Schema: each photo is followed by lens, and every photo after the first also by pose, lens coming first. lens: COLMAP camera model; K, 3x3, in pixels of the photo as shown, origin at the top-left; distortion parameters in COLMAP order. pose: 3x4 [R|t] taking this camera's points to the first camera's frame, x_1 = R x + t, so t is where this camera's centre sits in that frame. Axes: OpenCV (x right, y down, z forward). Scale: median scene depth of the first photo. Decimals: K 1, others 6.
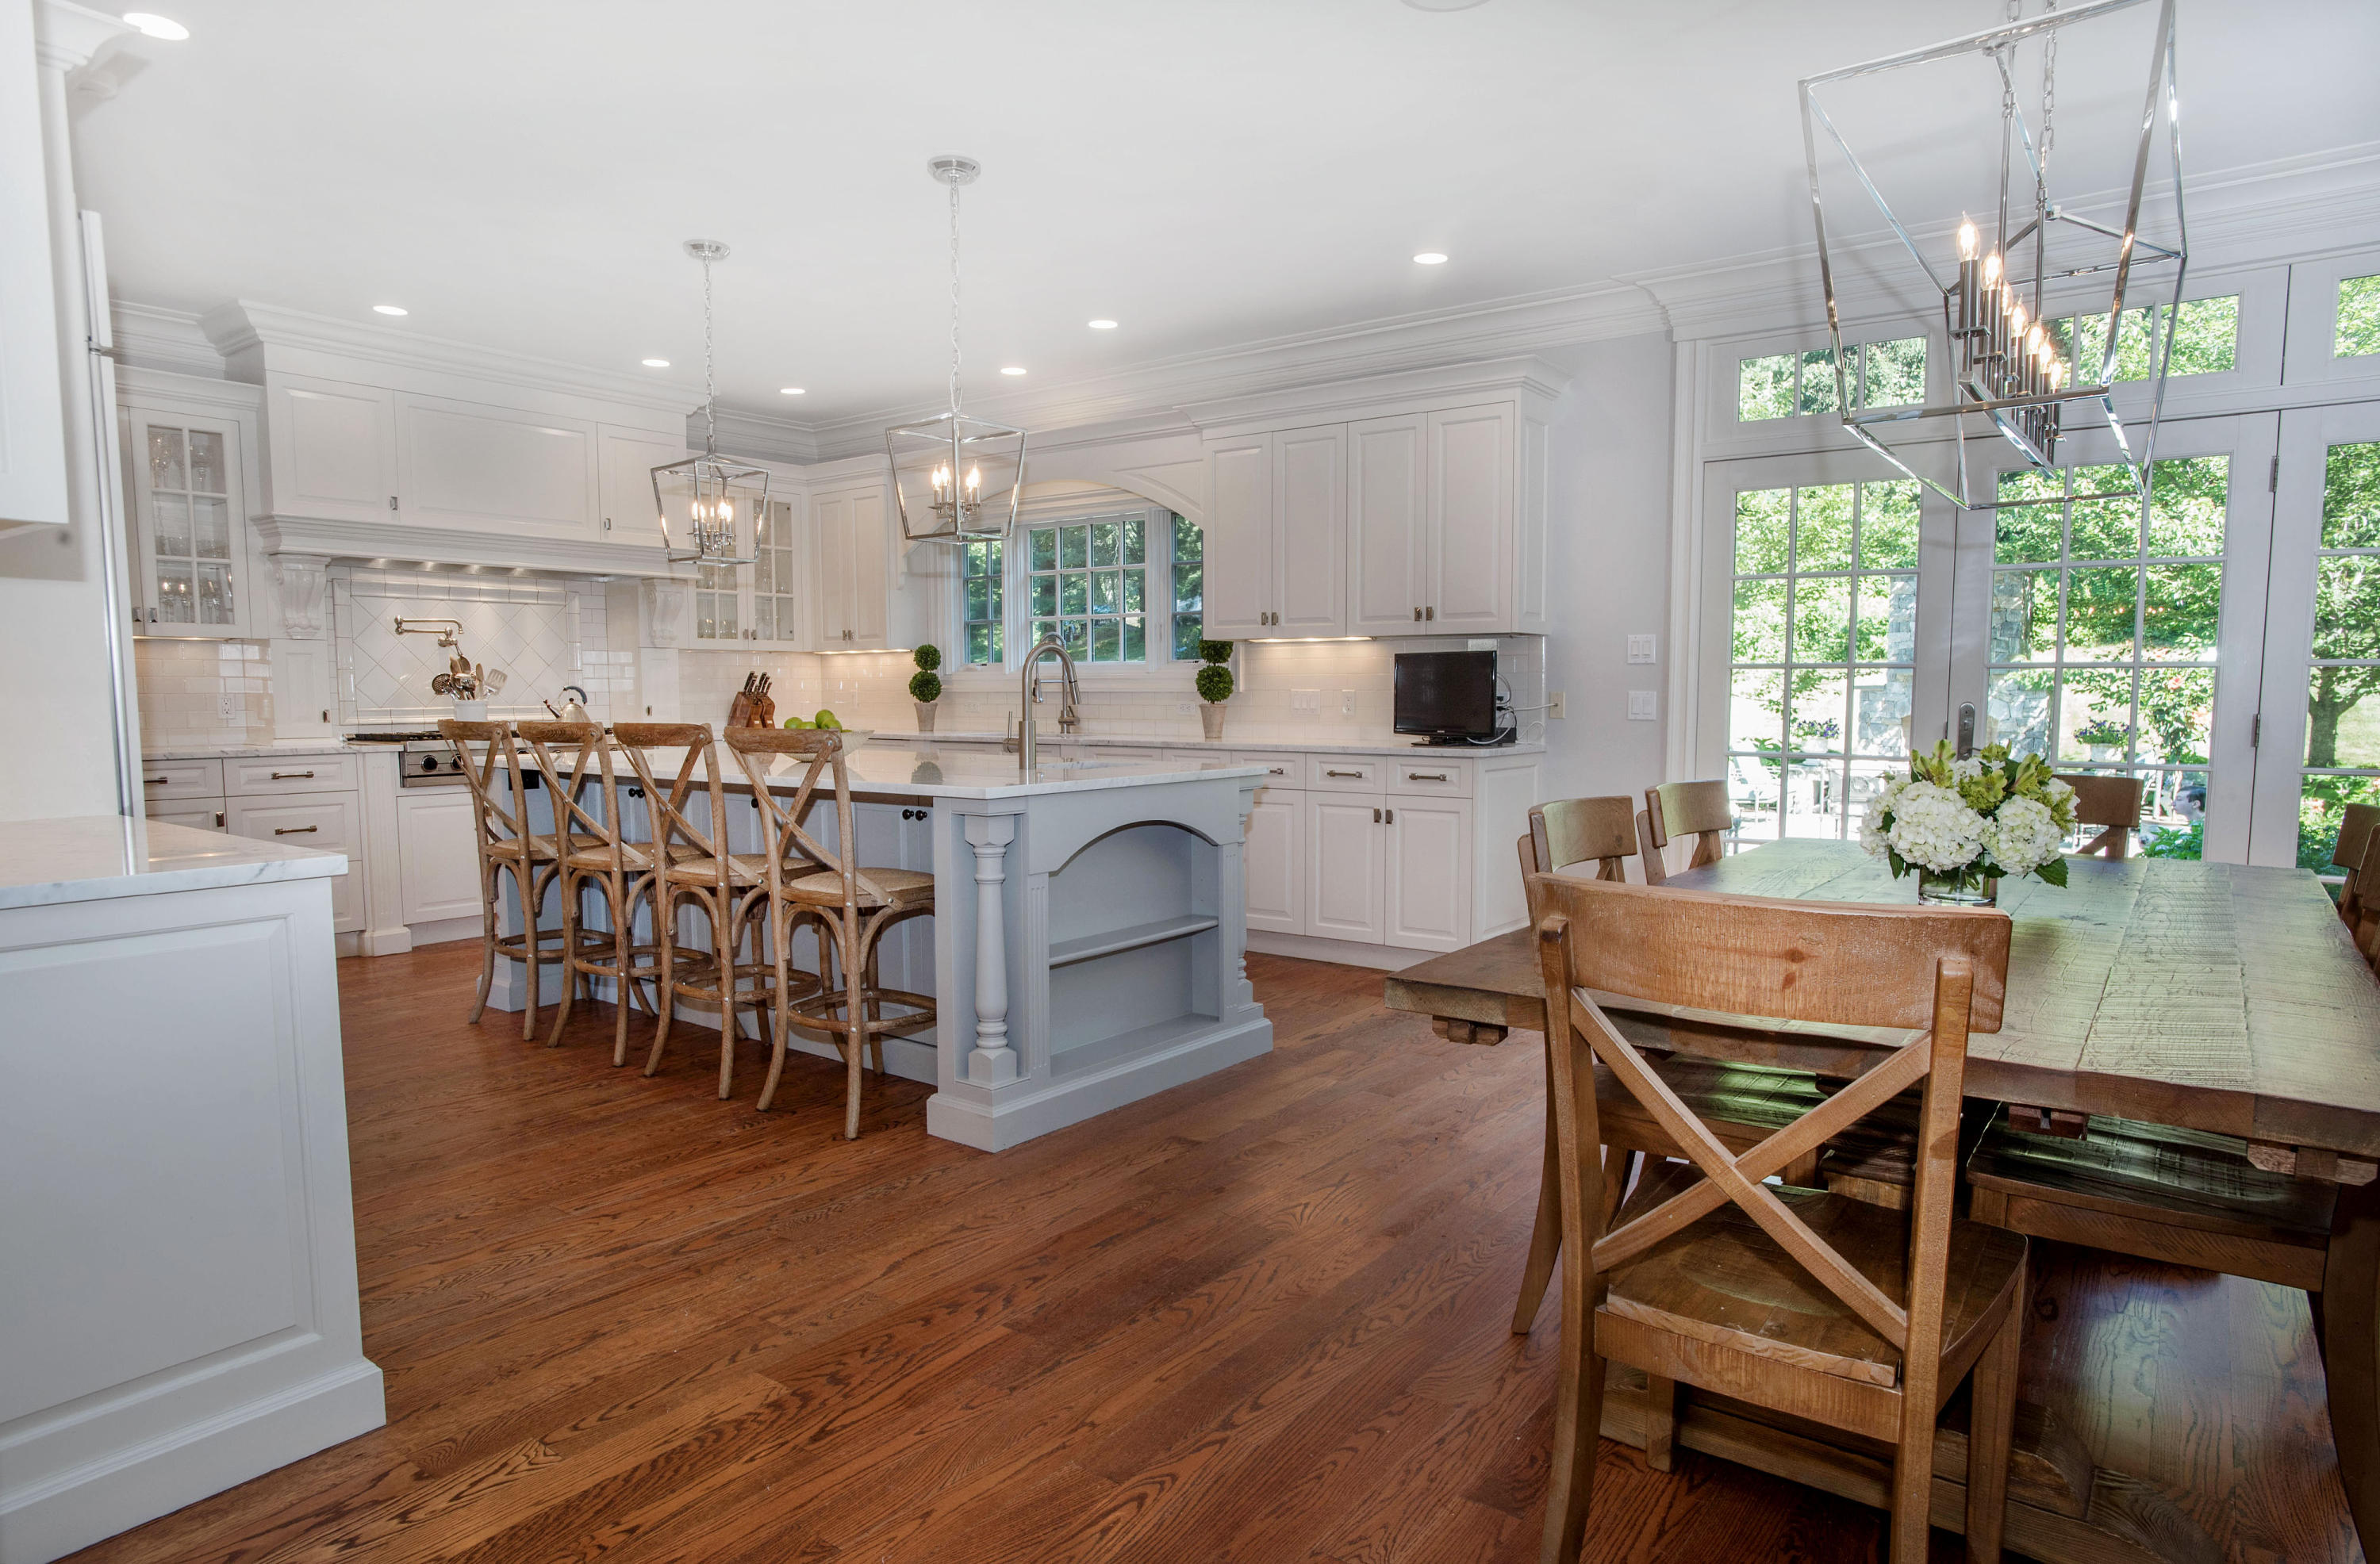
lens RADIAL K [[1363.5, 0, 1171.3], [0, 1363.5, 779.2], [0, 0, 1]] dist [0.002072, -0.003561]
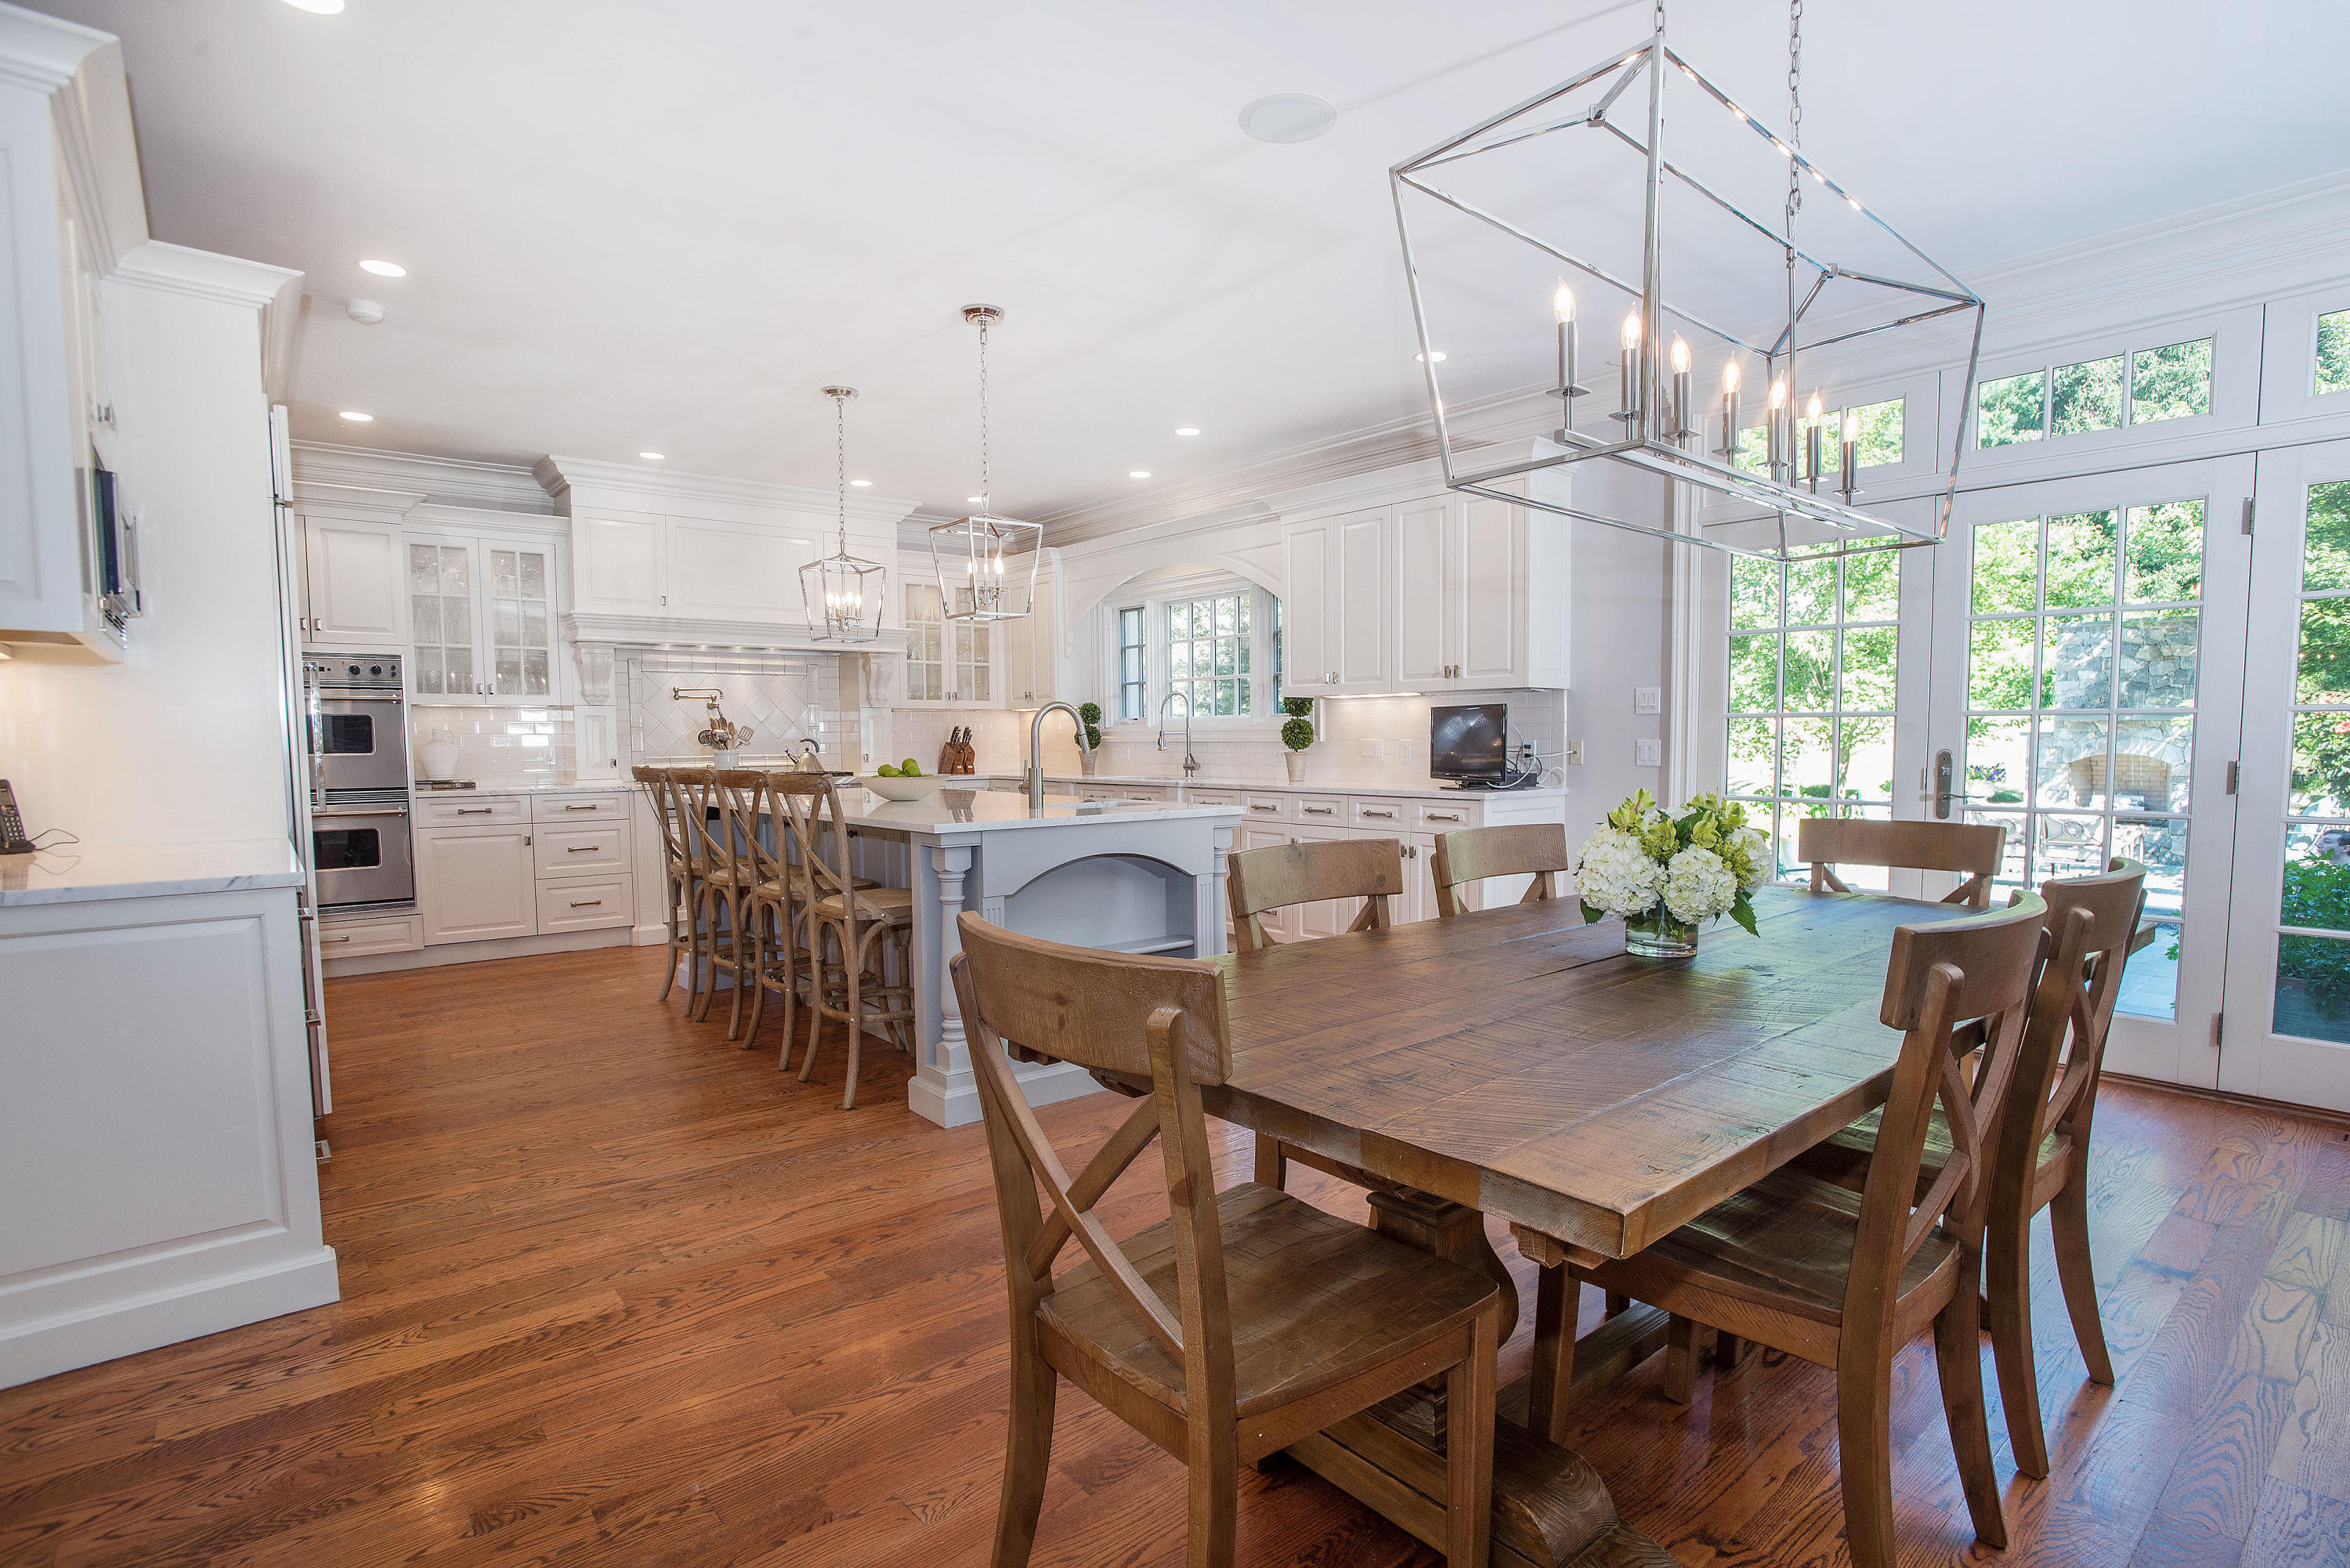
lens RADIAL K [[1146.5, 0, 1185.9], [0, 1146.5, 805.1], [0, 0, 1]] dist [-0.025123, 0.004746]
pose [[0.978314, 0.007436, -0.206993, 0.193458], [-0.008871, 0.999943, -0.006004, -0.004421], [0.206936, 0.007710, 0.978324, 0.038656]]
